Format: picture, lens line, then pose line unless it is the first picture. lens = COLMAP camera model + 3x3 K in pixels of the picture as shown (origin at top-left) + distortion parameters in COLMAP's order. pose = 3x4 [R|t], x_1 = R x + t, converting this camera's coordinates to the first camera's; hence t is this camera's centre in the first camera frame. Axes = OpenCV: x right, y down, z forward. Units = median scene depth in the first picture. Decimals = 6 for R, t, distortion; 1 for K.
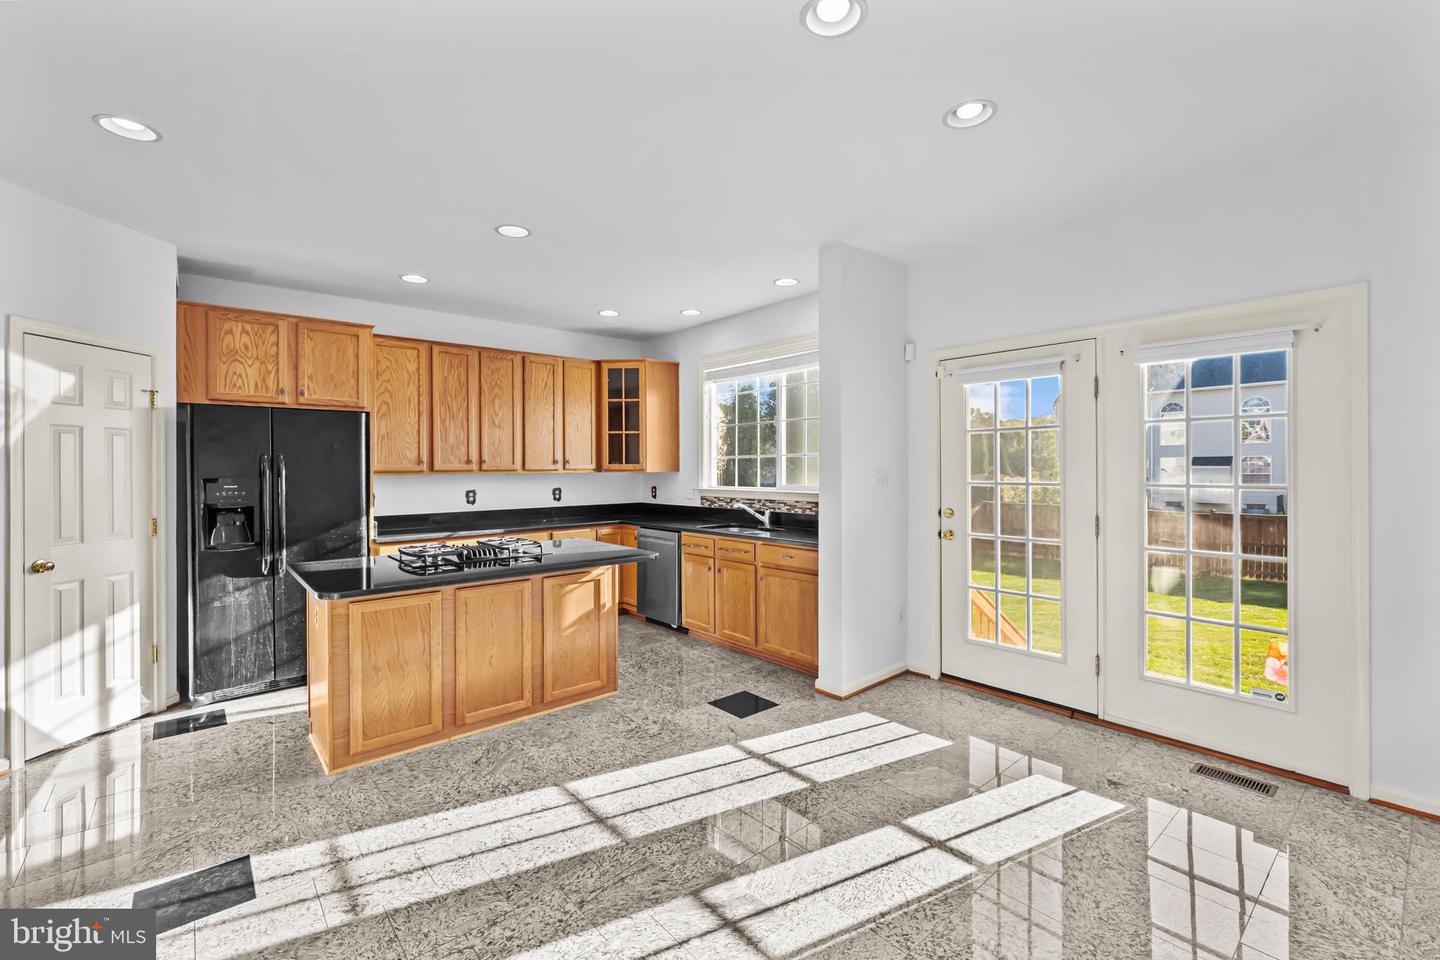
lens RADIAL K [[617.2, 0, 721.6], [0, 617.2, 470.9], [0, 0, 1]] dist [-0.001354, 0.002552]
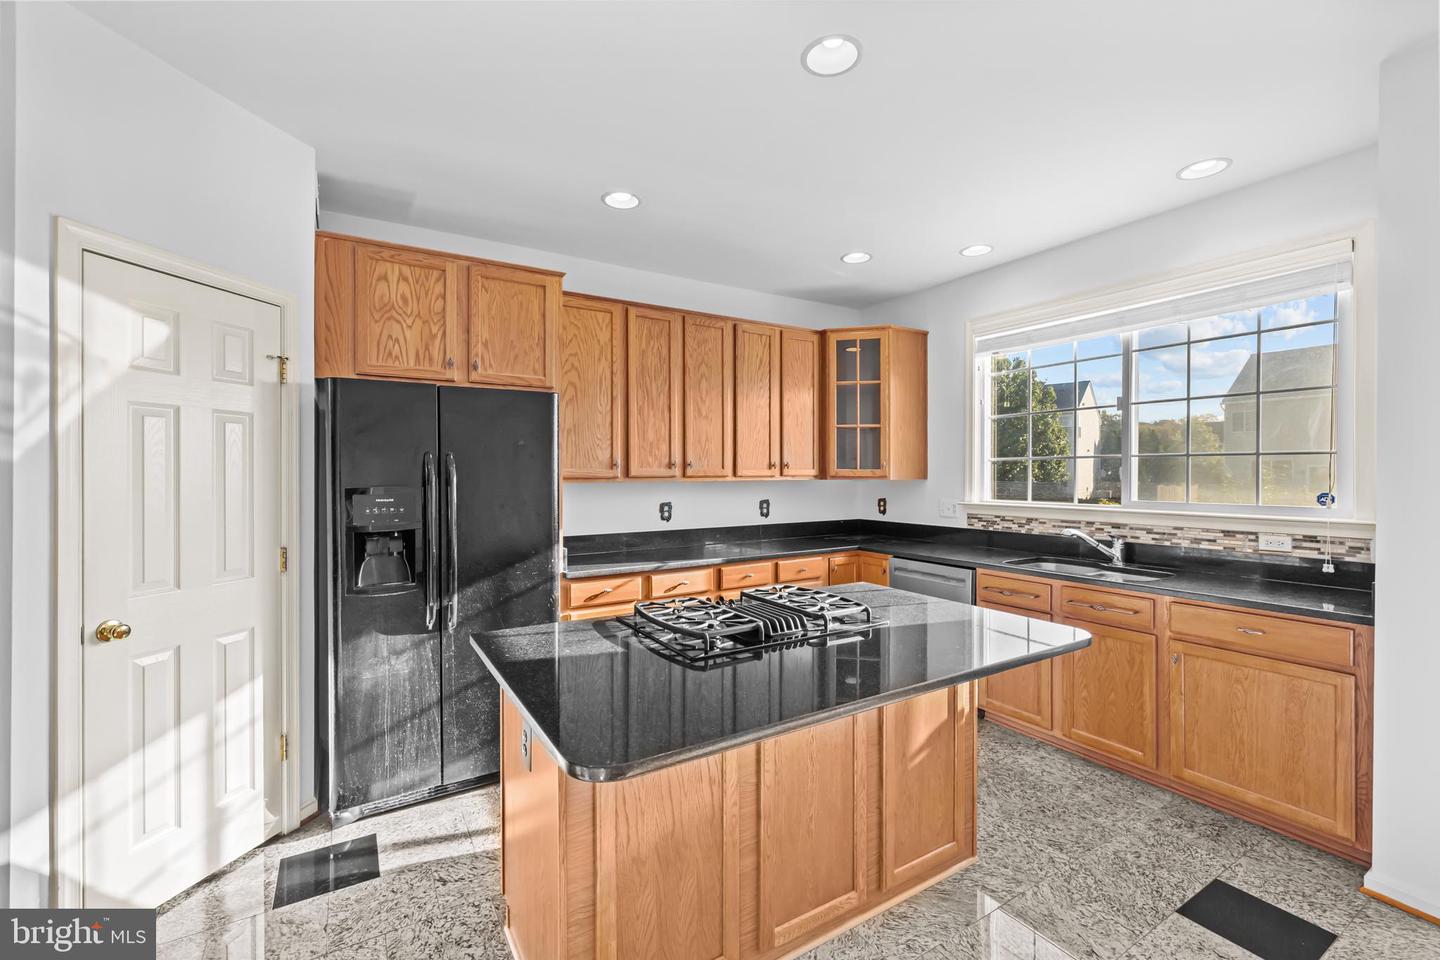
lens RADIAL K [[617.2, 0, 720.6], [0, 617.2, 479.3], [0, 0, 1]] dist [-0.001354, 0.002552]
pose [[0.985616, 0.004503, -0.168938, -0.299223], [-0.003890, 0.999985, 0.003955, -0.001121], [0.168953, -0.003241, 0.985619, 0.371865]]
